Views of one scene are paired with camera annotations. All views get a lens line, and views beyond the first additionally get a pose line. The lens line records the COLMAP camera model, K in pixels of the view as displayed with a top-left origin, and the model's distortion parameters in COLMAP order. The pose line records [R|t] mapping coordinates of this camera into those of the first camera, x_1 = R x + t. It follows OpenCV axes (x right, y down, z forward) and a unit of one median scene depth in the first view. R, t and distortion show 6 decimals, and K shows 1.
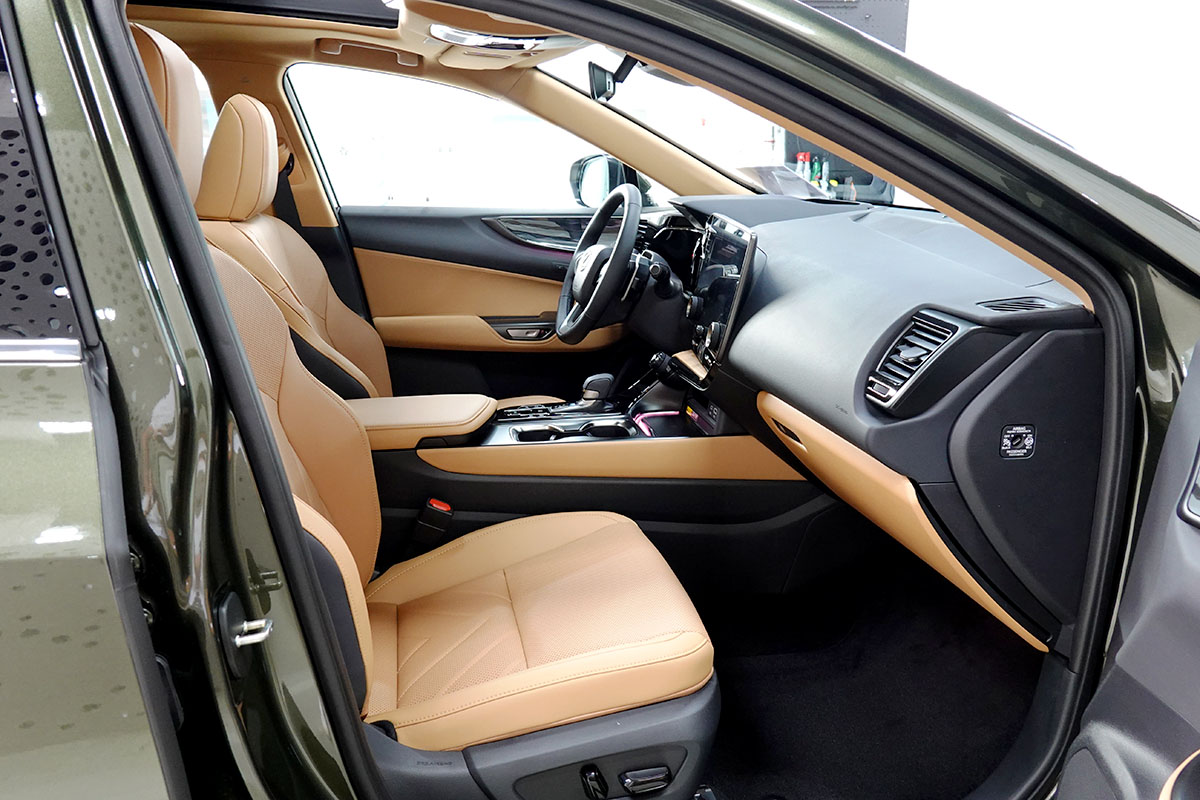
lens RADIAL K [[892.3, 0, 581.8], [0, 892.3, 402.1], [0, 0, 1]] dist [0.004390, 0.002083]
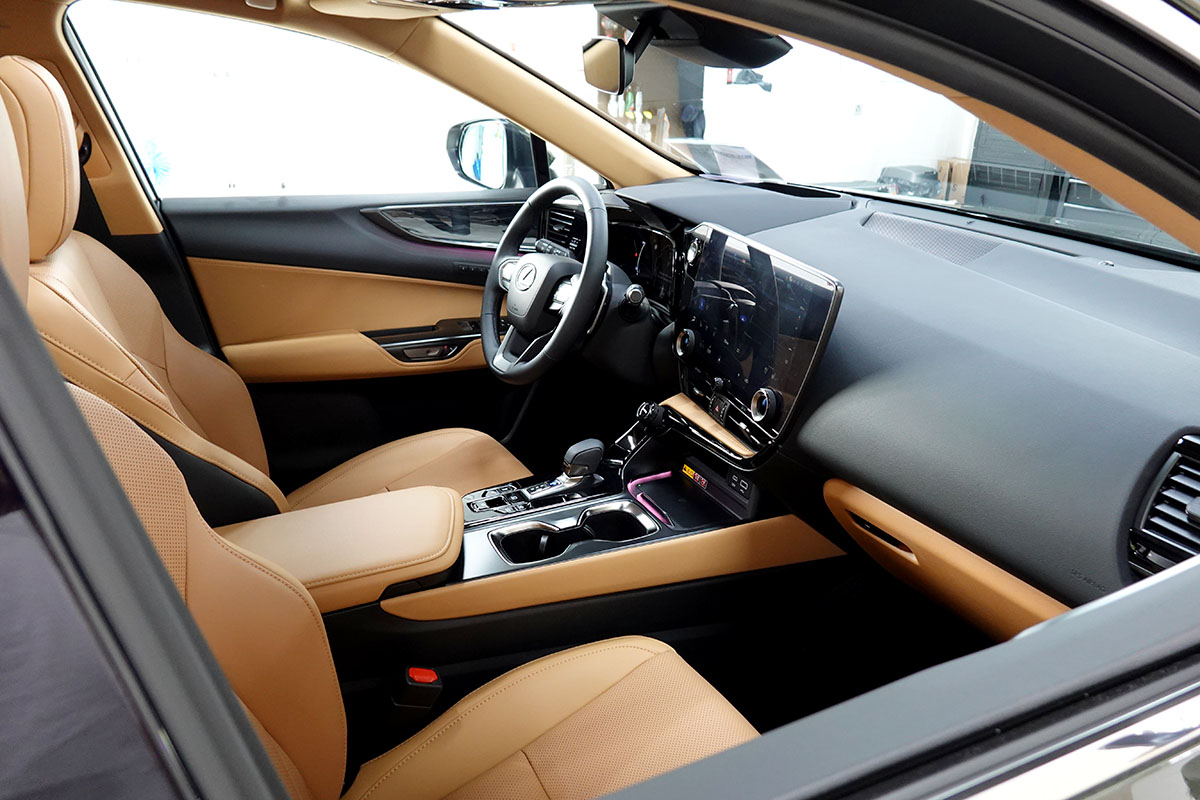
lens RADIAL K [[875.9, 0, 596.9], [0, 875.9, 407.0], [0, 0, 1]] dist [0.007436, 0.004616]
pose [[0.964614, -0.082095, 0.250561, -0.134592], [0.056712, 0.992651, 0.106905, -0.120348], [-0.257496, -0.088912, 0.962180, 0.228431]]
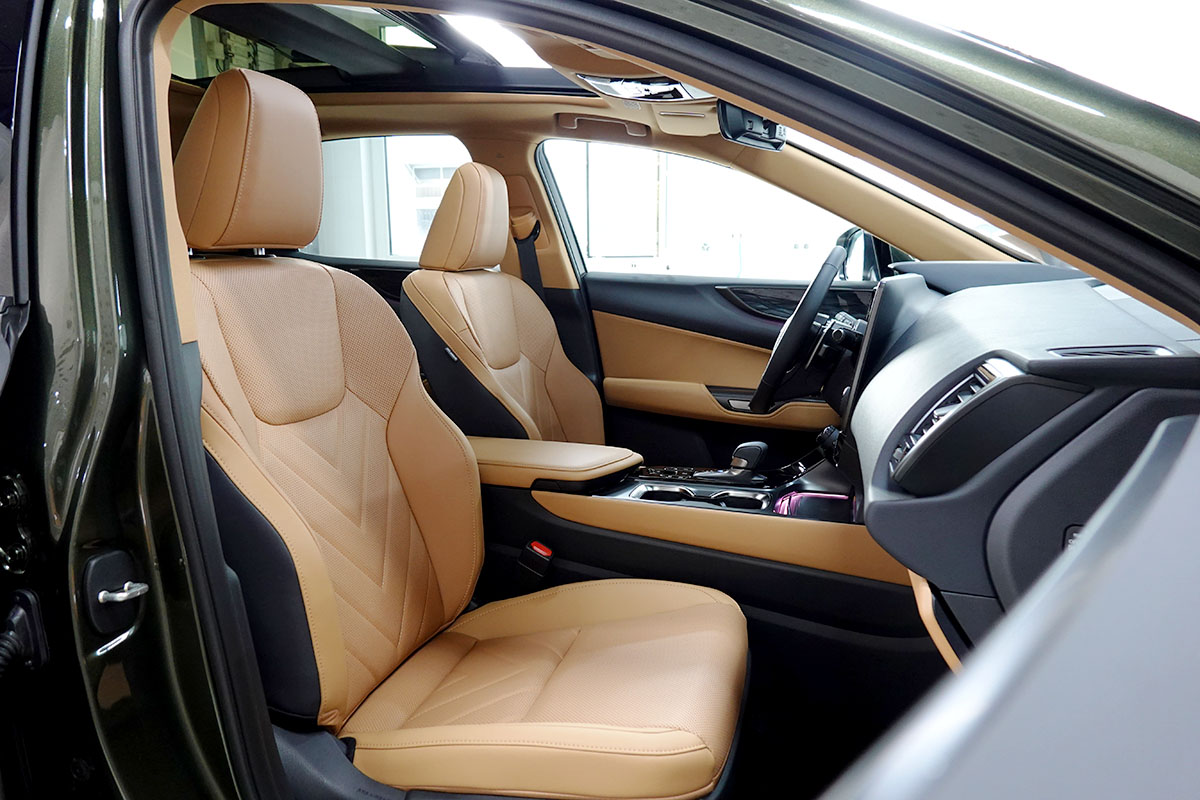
lens RADIAL K [[846.1, 0, 576.8], [0, 846.1, 400.2], [0, 0, 1]] dist [-0.002471, 0.000926]
pose [[0.892773, 0.085837, -0.442253, 0.200258], [-0.134789, 0.987606, -0.080414, 0.017267], [0.429870, 0.131402, 0.893278, 0.122087]]
